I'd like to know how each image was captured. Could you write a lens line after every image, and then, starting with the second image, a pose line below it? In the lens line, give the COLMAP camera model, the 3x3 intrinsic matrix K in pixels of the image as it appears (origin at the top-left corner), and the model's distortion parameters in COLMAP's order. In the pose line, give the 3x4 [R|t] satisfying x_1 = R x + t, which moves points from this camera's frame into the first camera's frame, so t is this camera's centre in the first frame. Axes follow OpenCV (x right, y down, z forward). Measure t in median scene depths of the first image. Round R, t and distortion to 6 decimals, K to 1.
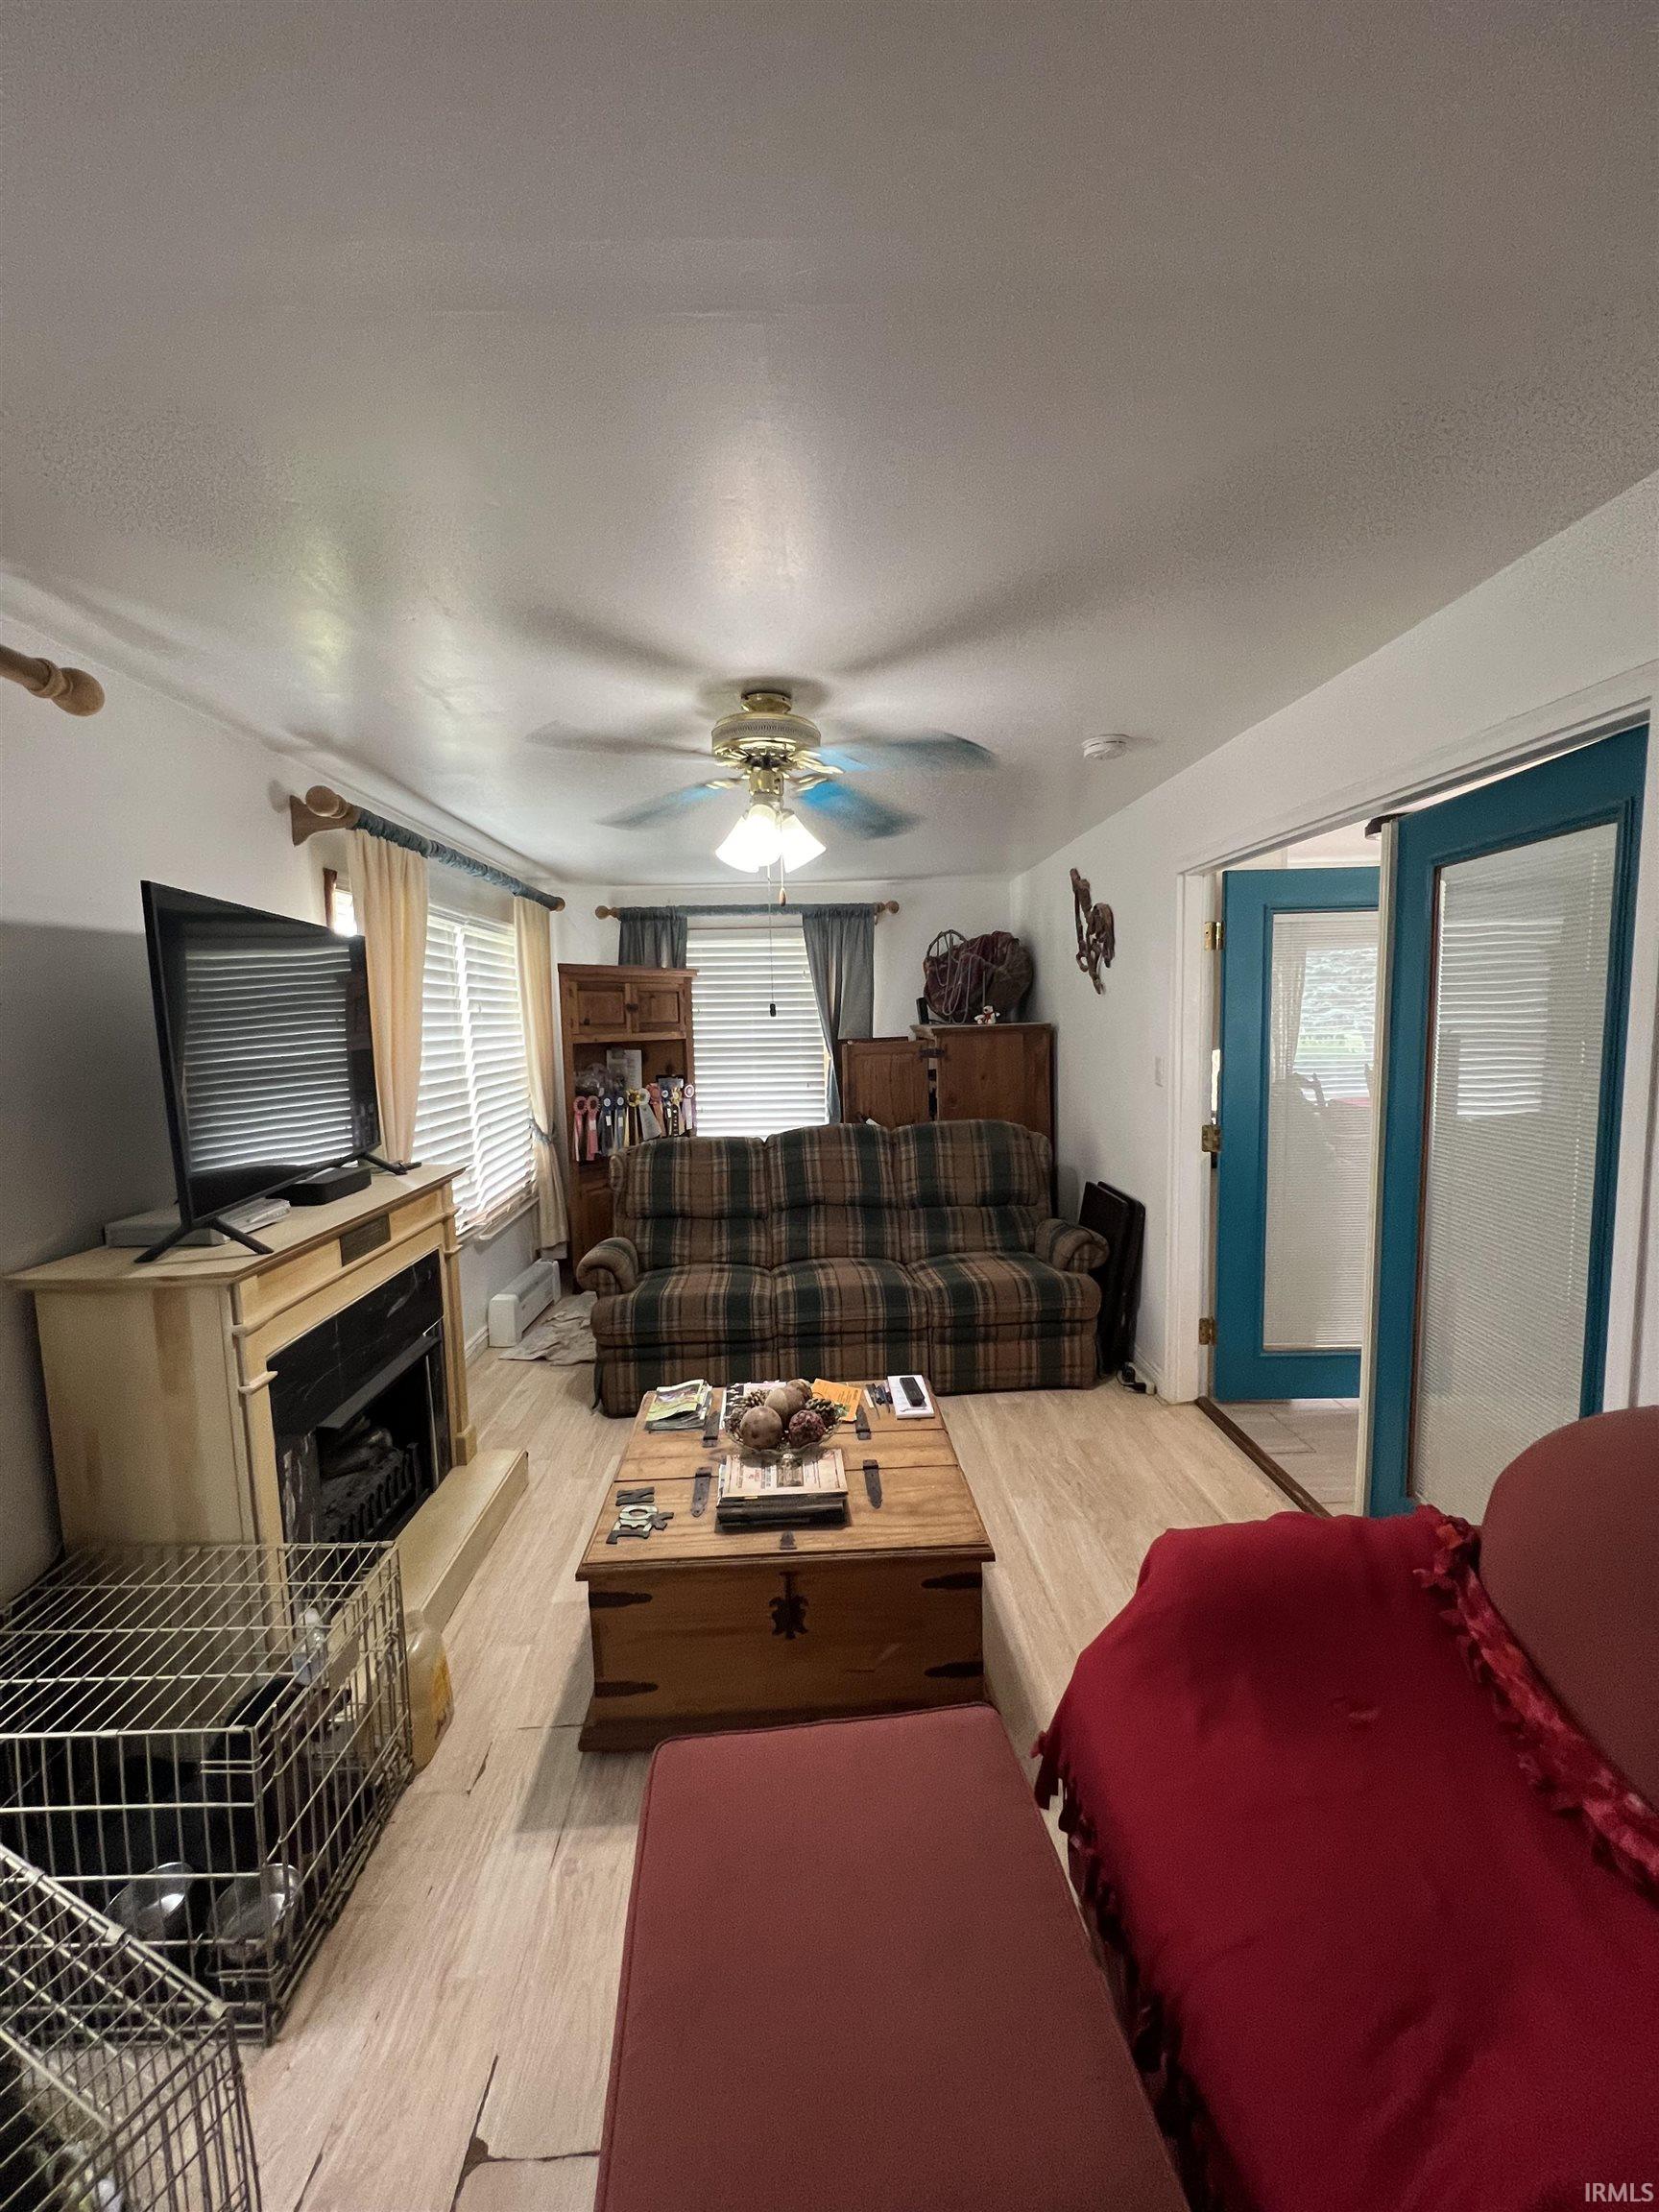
lens RADIAL K [[885.0, 0, 826.0], [0, 885.0, 1099.8], [0, 0, 1]] dist [-0.000273, -0.000543]
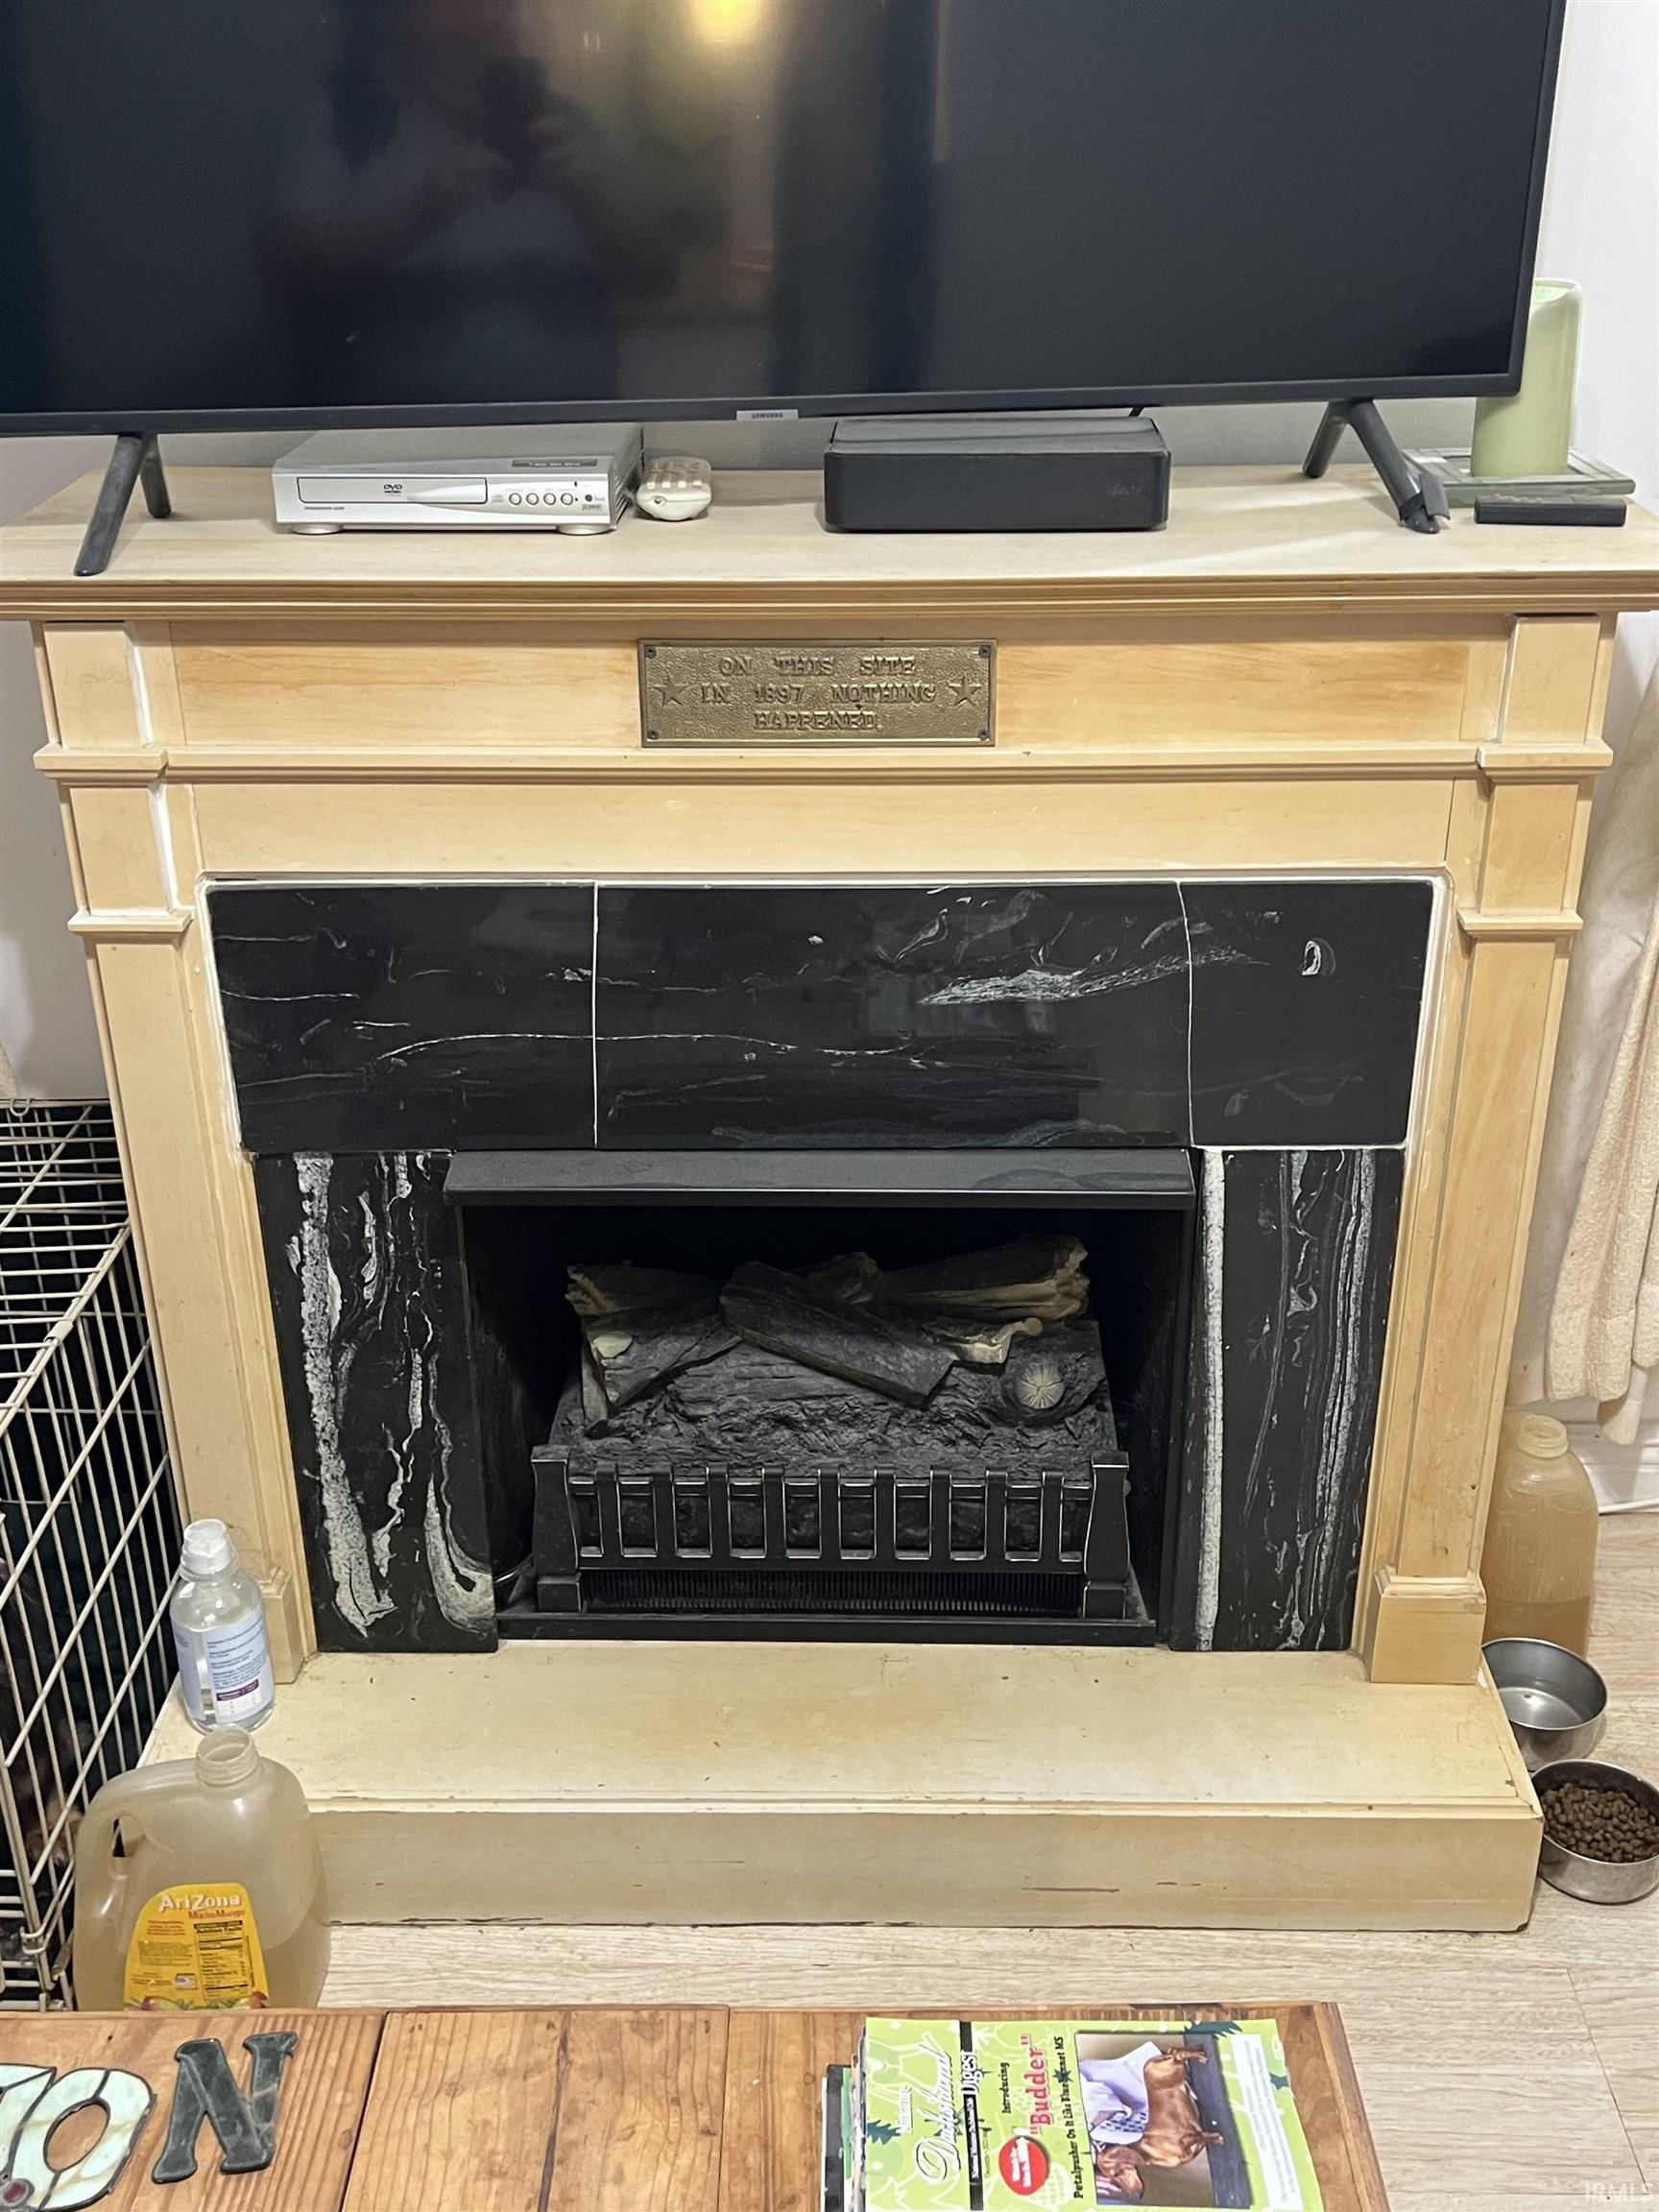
lens RADIAL K [[2173.9, 0, 833.1], [0, 2173.9, 1104.8], [0, 0, 1]] dist [0.011070, 0.000000]
pose [[-0.034779, 0.453719, -0.890466, 0.159858], [-0.096354, 0.885332, 0.454866, -0.043127], [0.994739, 0.101620, 0.012927, 1.152977]]
